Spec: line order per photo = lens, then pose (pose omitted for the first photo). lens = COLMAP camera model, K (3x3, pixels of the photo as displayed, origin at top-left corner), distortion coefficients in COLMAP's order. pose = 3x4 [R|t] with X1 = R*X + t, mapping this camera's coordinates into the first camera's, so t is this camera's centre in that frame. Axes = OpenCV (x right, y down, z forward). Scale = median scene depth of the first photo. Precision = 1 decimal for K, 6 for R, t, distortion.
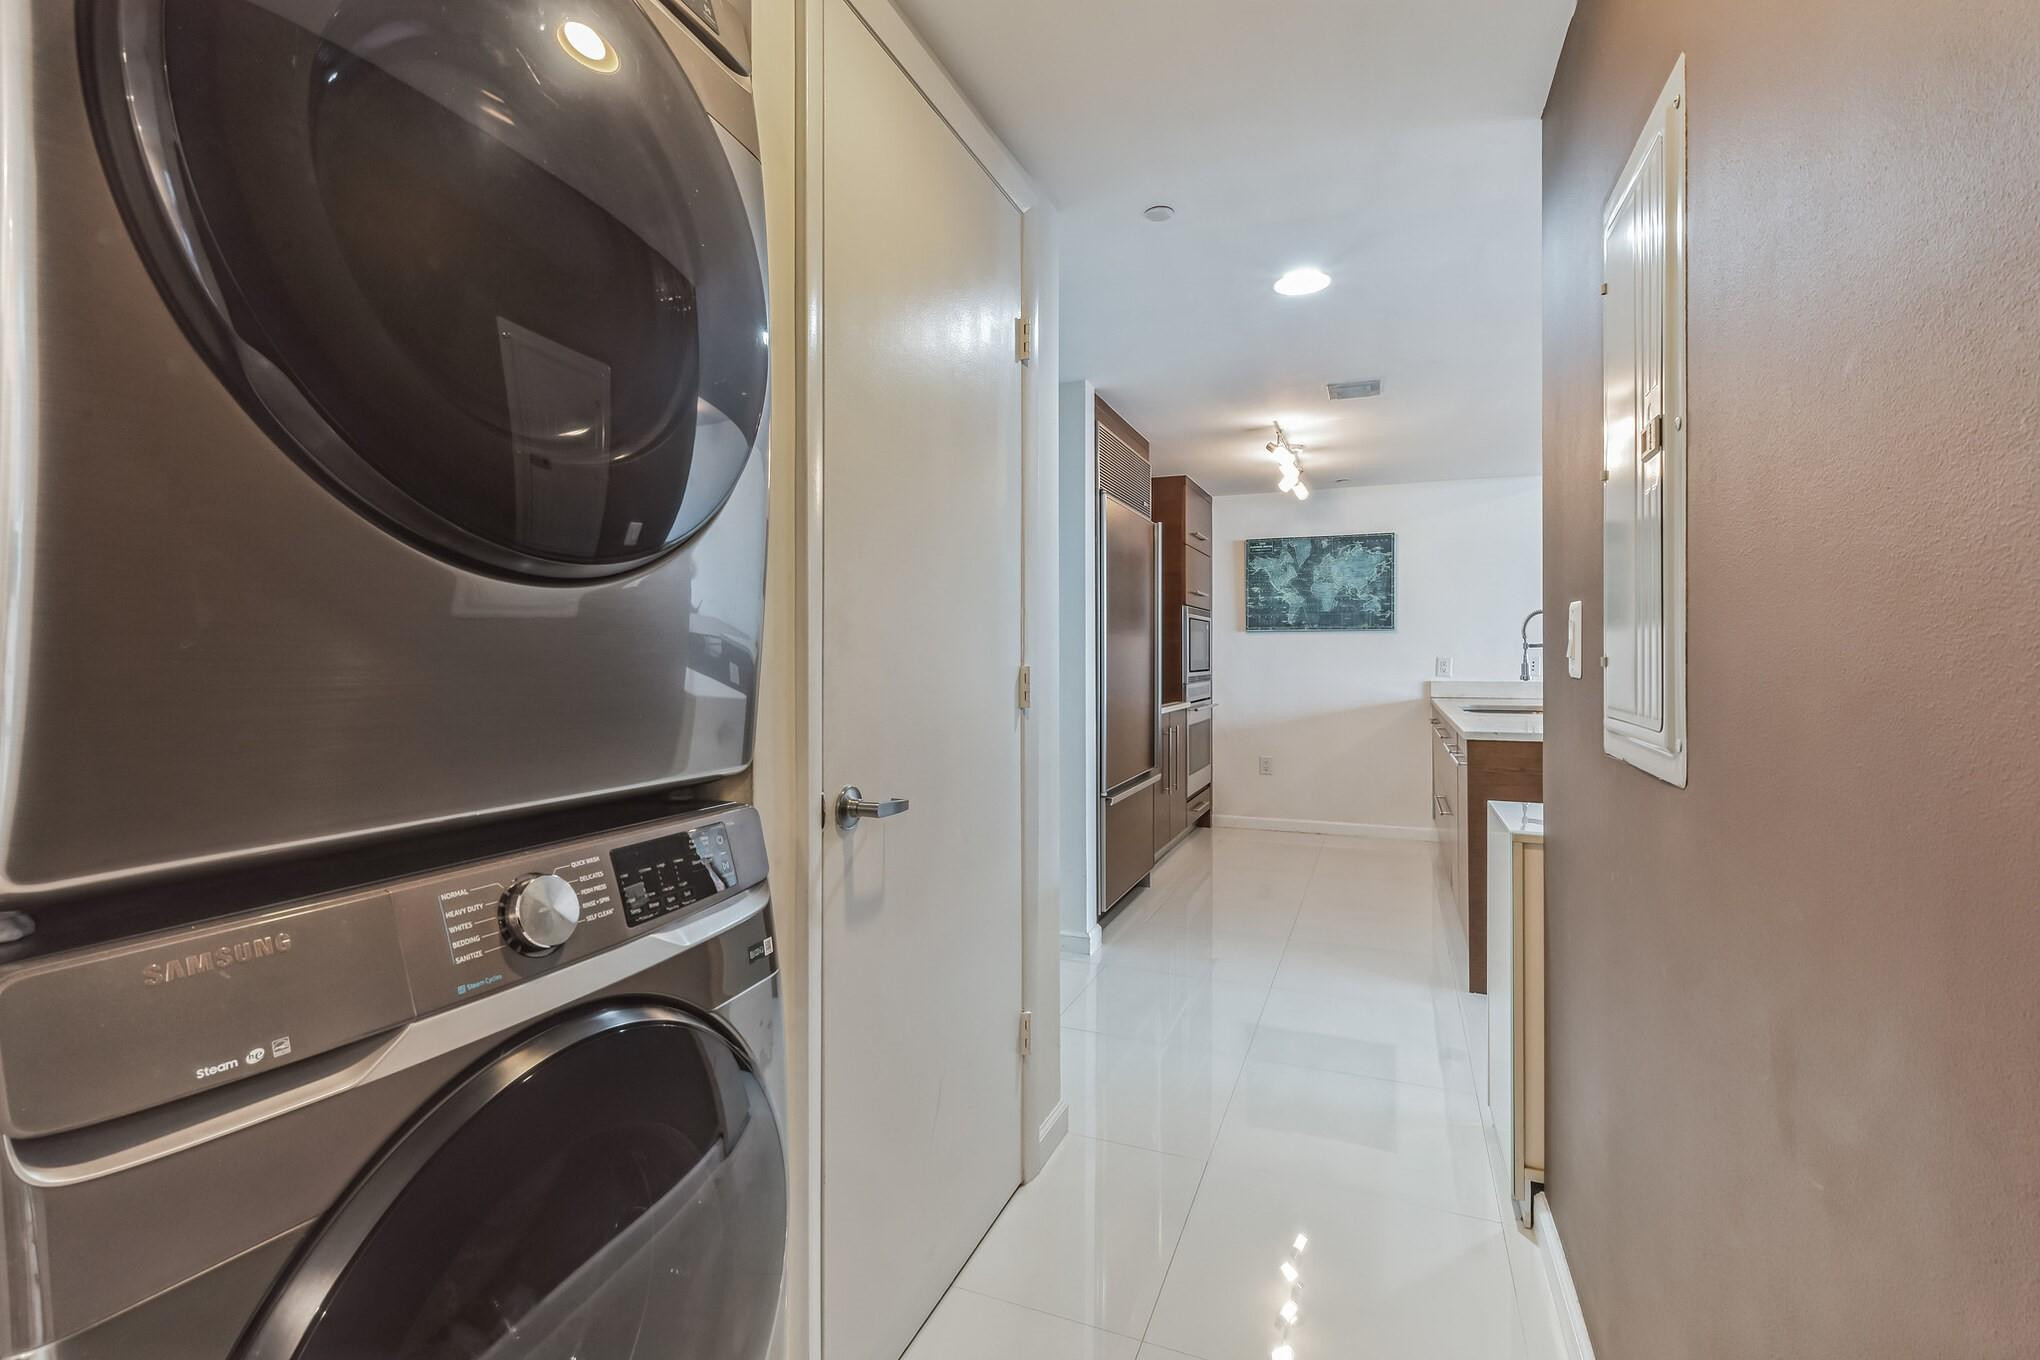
lens RADIAL K [[916.1, 0, 1013.1], [0, 916.1, 663.7], [0, 0, 1]] dist [-0.003352, 0.000392]
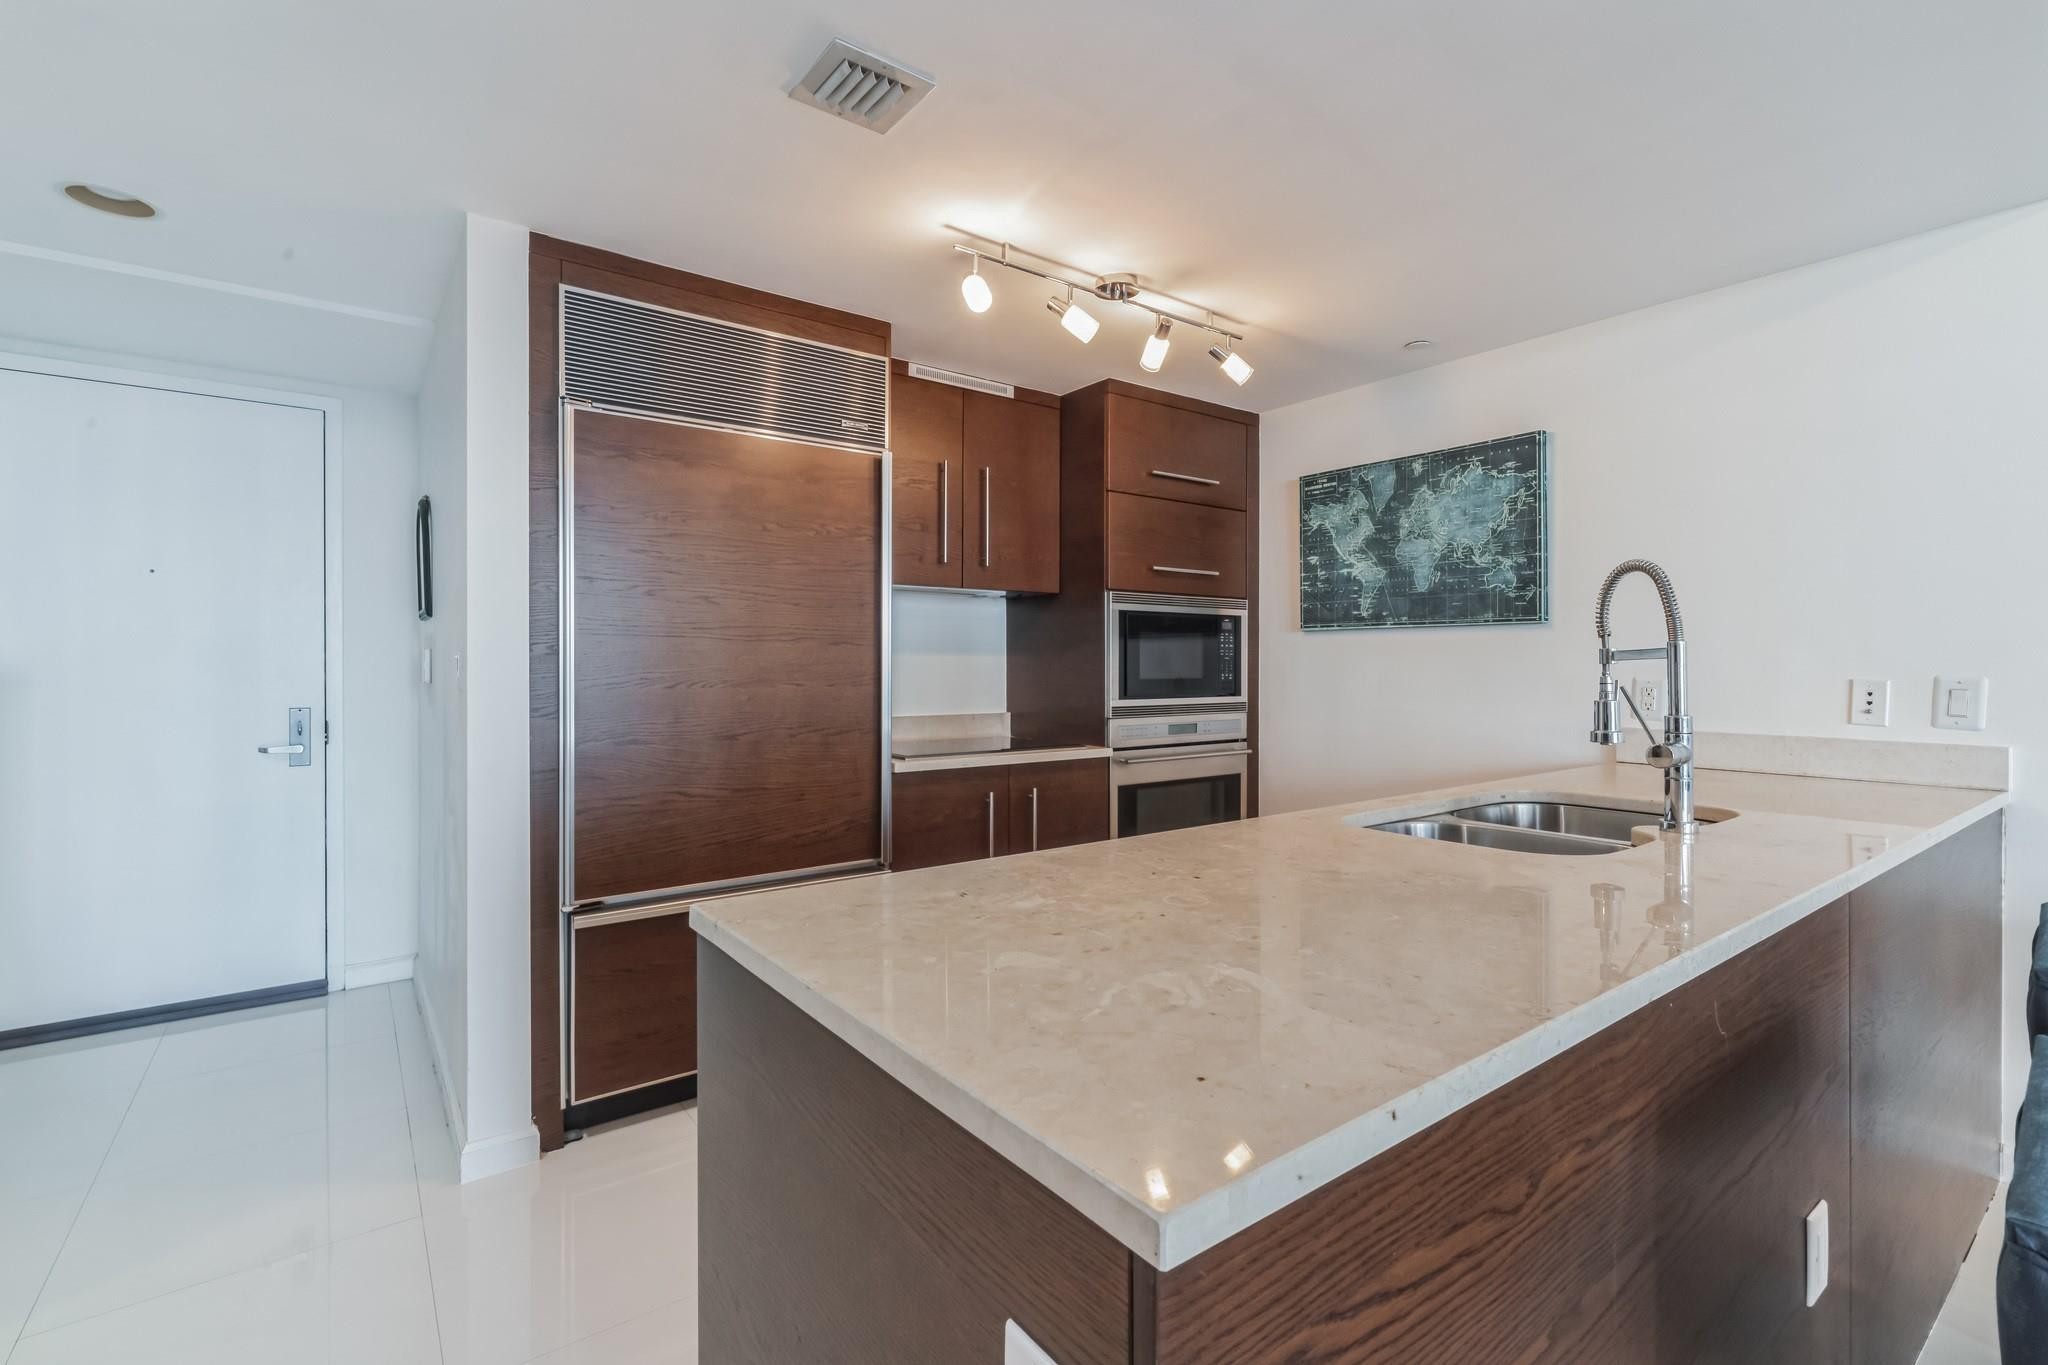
lens RADIAL K [[919.7, 0, 1010.3], [0, 919.7, 667.8], [0, 0, 1]] dist [-0.003352, 0.000392]
pose [[0.853135, 0.003746, -0.521677, 0.418837], [-0.004984, 0.999987, -0.000971, -0.010086], [0.521667, 0.003428, 0.853142, 0.404472]]
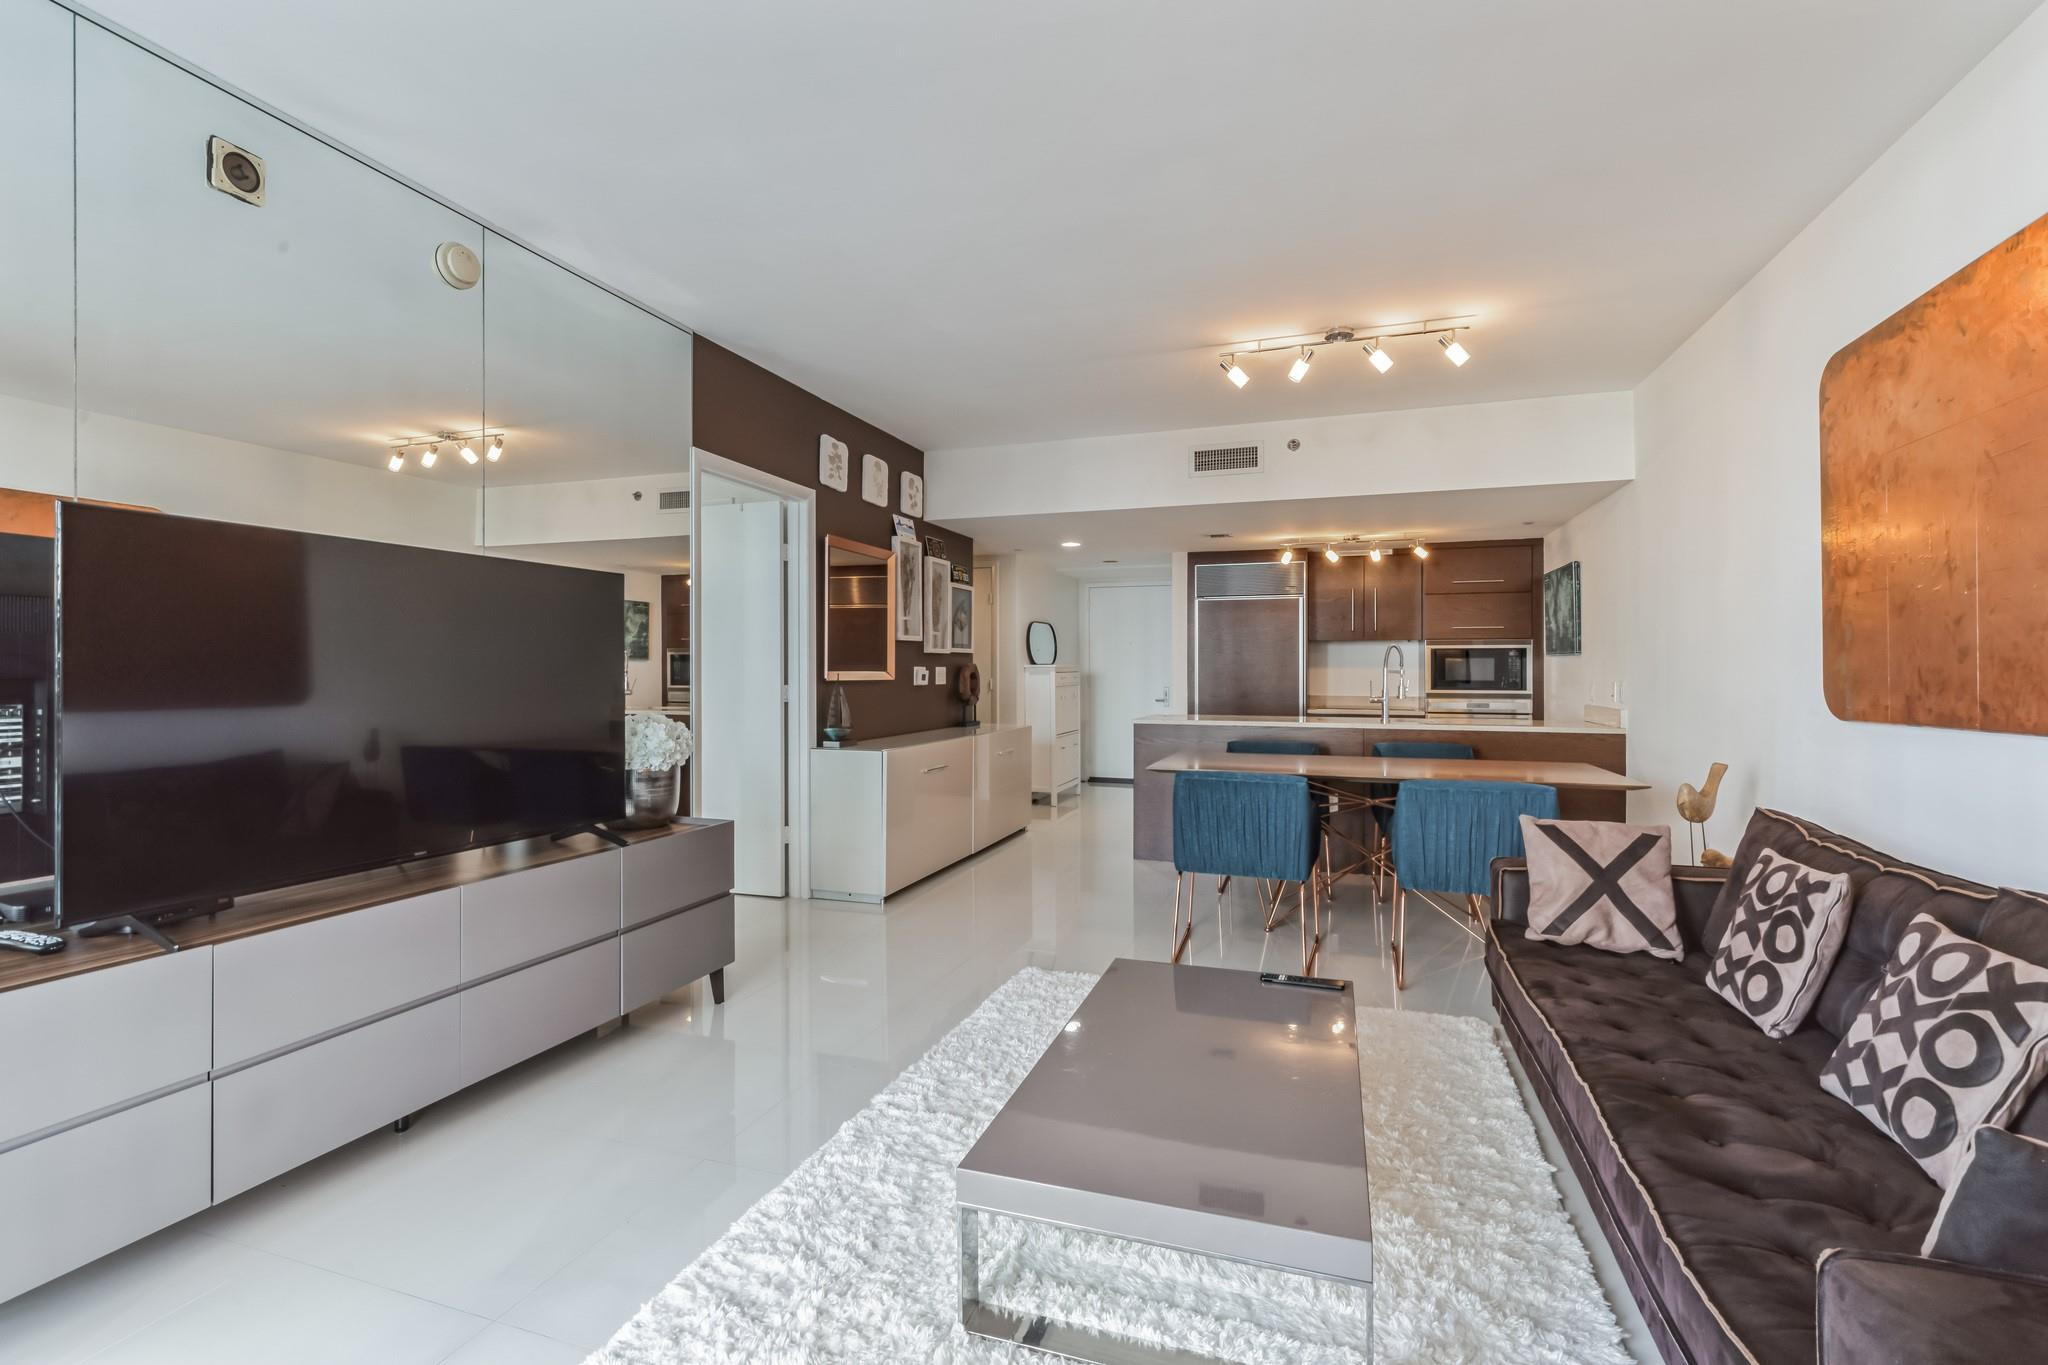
lens RADIAL K [[919.7, 0, 1044.5], [0, 919.7, 666.8], [0, 0, 1]] dist [-0.003352, 0.000392]
pose [[0.074792, -0.001123, -0.997199, 1.373041], [-0.007492, 0.999971, -0.001688, -0.016499], [0.997171, 0.007598, 0.074781, 0.315144]]
